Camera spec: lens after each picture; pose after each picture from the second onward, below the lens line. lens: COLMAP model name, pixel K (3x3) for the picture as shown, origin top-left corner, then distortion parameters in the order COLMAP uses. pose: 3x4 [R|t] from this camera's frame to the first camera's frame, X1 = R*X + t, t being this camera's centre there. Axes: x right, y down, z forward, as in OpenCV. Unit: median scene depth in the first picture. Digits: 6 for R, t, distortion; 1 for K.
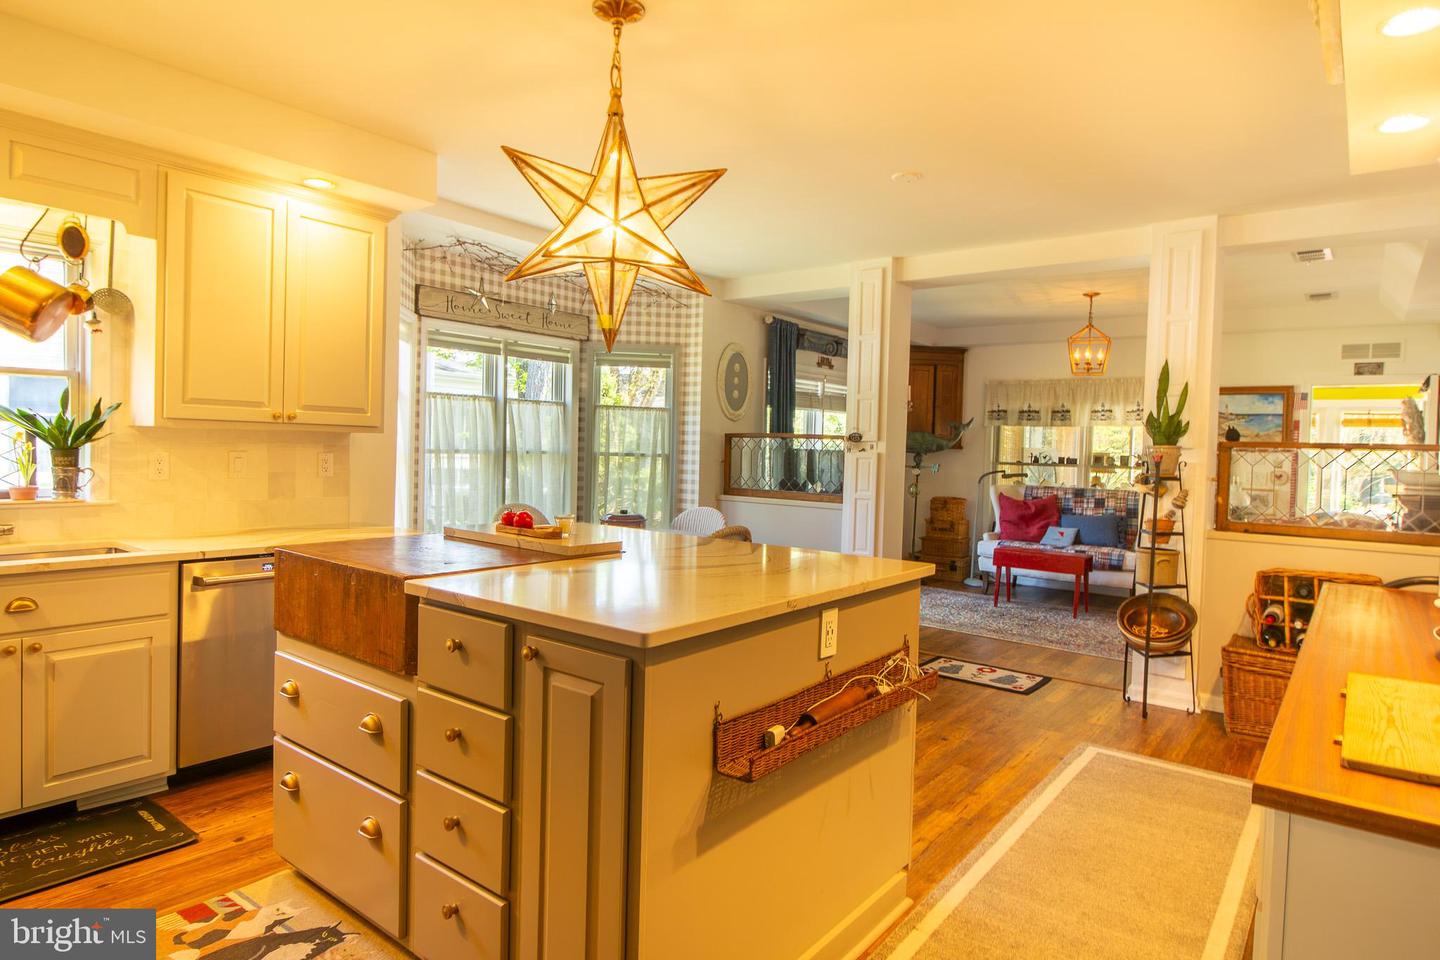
lens RADIAL K [[856.7, 0, 721.7], [0, 856.7, 472.8], [0, 0, 1]] dist [0.008722, -0.007274]
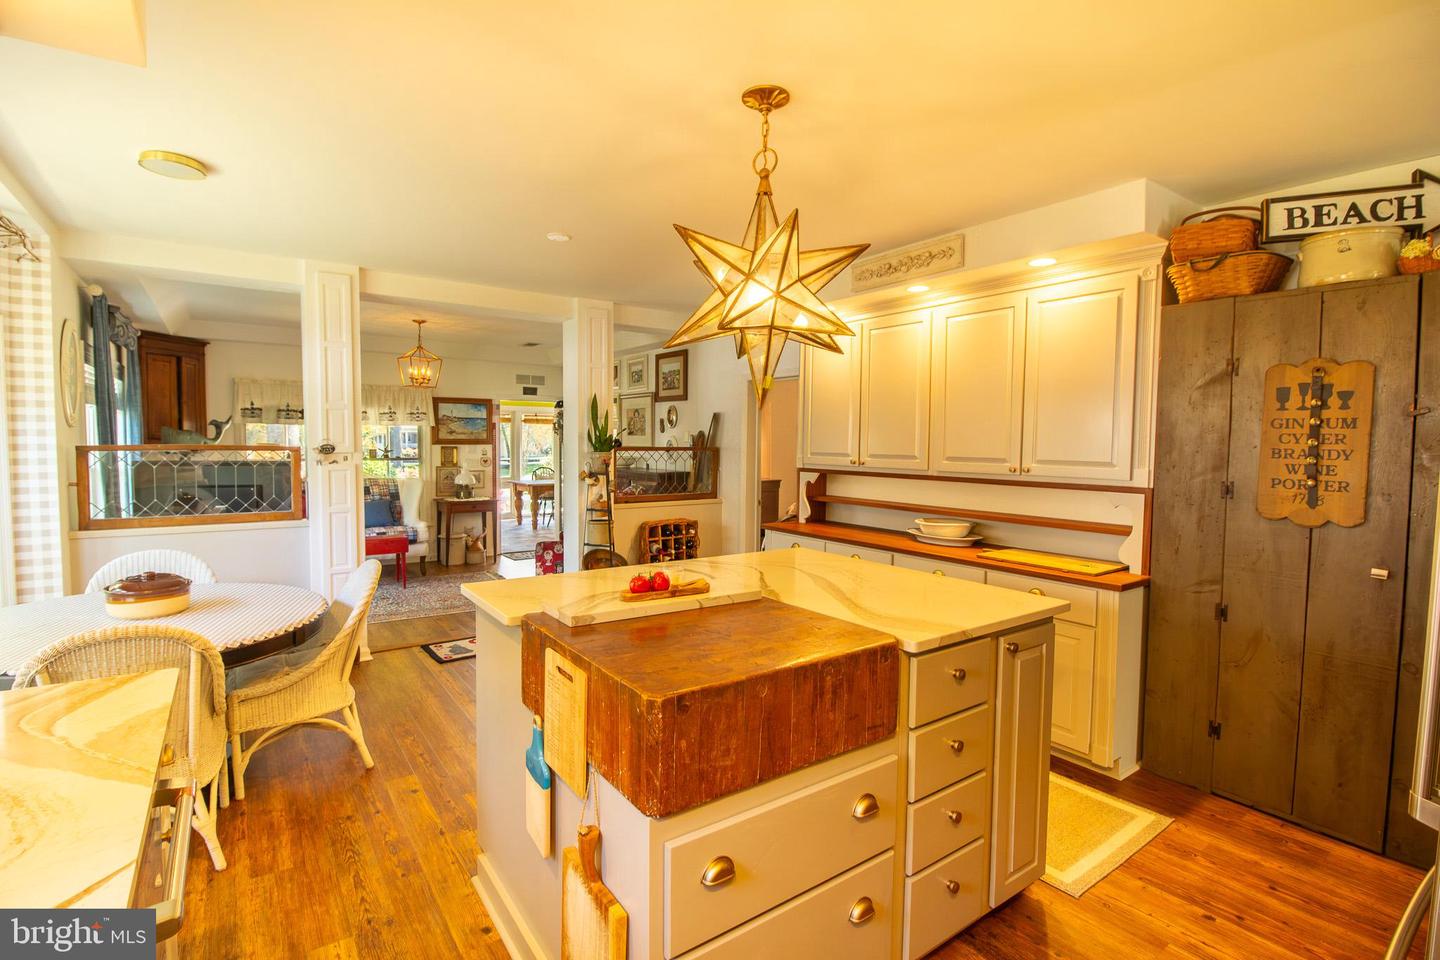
lens RADIAL K [[676.3, 0, 734.2], [0, 676.3, 485.1], [0, 0, 1]] dist [-0.002726, -0.009875]
pose [[0.274118, -0.087738, 0.957685, -0.459056], [0.026130, 0.996141, 0.083782, -0.054489], [-0.961341, 0.002058, 0.275353, 0.372196]]
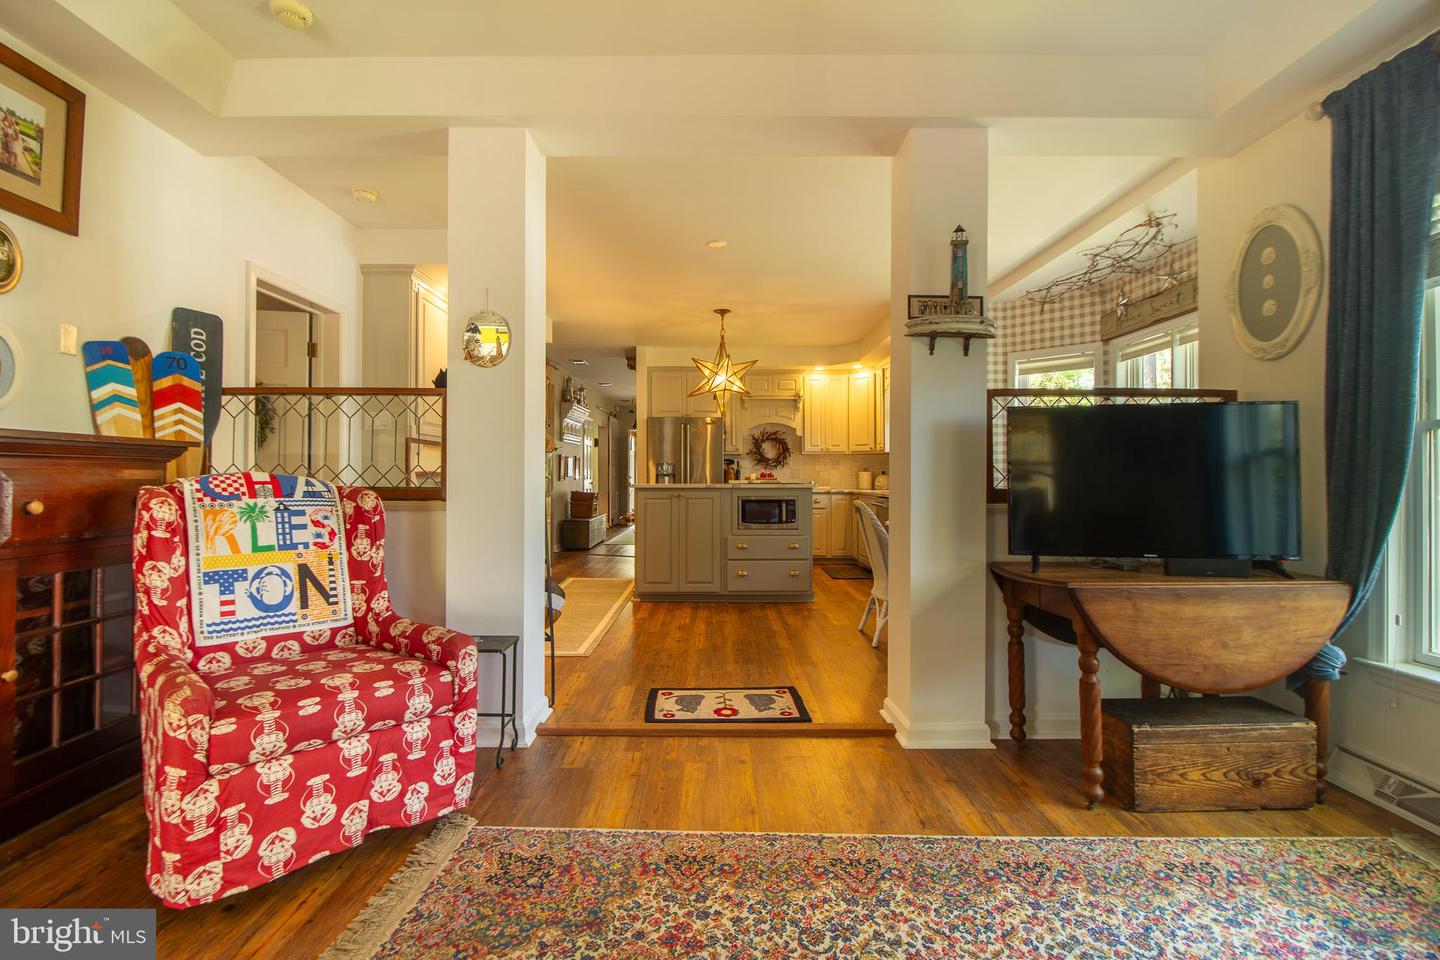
lens RADIAL K [[676.3, 0, 696.7], [0, 676.3, 478.4], [0, 0, 1]] dist [-0.002726, -0.009875]
pose [[-0.808211, -0.028035, -0.588226, 0.655474], [-0.042038, 0.999065, 0.010144, 0.027581], [0.587391, 0.032926, -0.808633, 1.388306]]
